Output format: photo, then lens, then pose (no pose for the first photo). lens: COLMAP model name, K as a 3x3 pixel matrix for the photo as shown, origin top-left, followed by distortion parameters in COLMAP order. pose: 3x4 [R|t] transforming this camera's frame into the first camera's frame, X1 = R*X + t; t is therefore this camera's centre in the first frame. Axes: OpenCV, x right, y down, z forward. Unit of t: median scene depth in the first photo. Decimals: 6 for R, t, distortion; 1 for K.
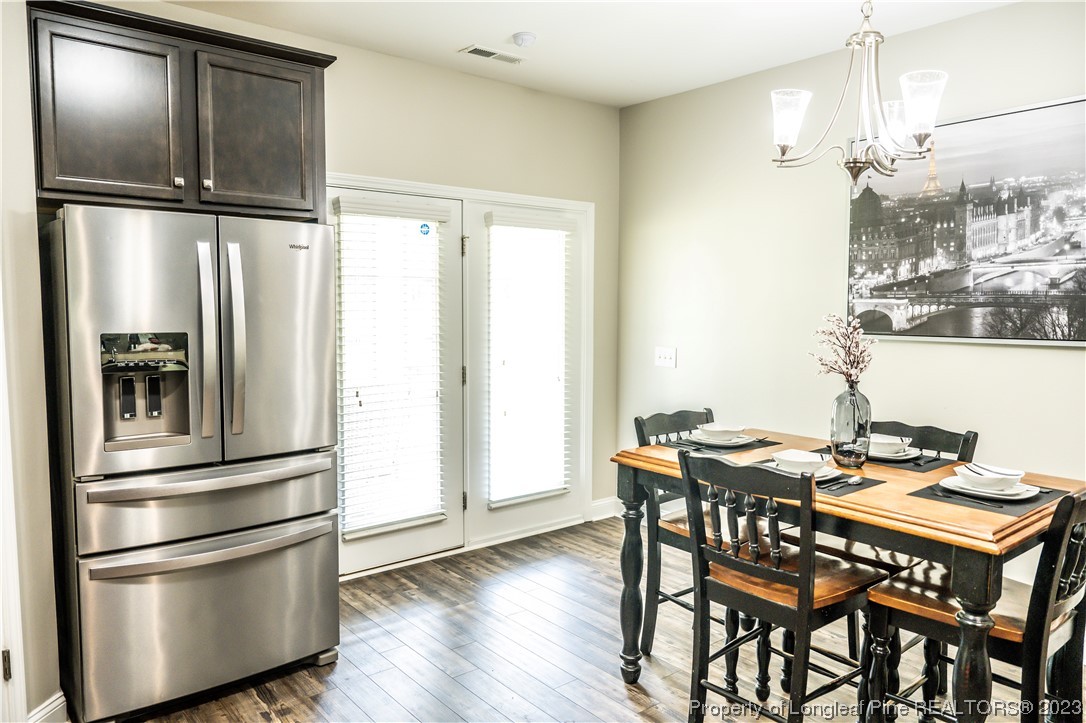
lens RADIAL K [[756.4, 0, 543.0], [0, 756.4, 361.5], [0, 0, 1]] dist [-0.000478, -0.000636]
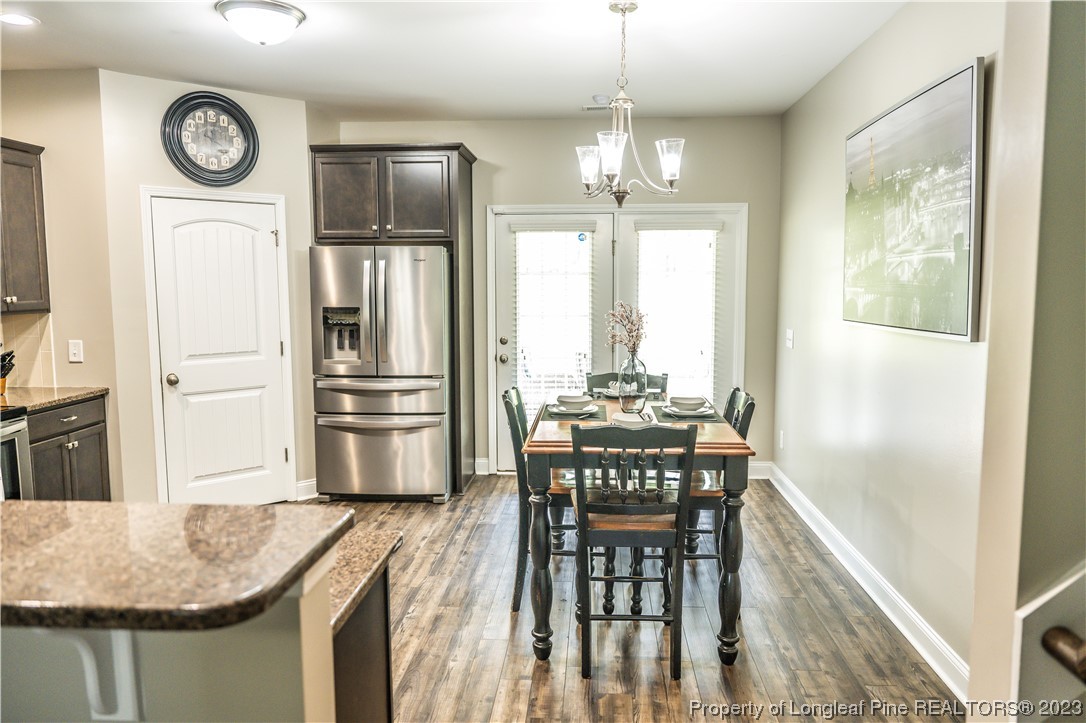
lens RADIAL K [[756.4, 0, 543.0], [0, 756.4, 361.5], [0, 0, 1]] dist [-0.000478, -0.000636]
pose [[0.729735, 0.064581, -0.680673, 1.096918], [-0.048779, 0.997910, 0.042385, -0.004056], [0.681988, 0.002273, 0.731360, -0.094778]]
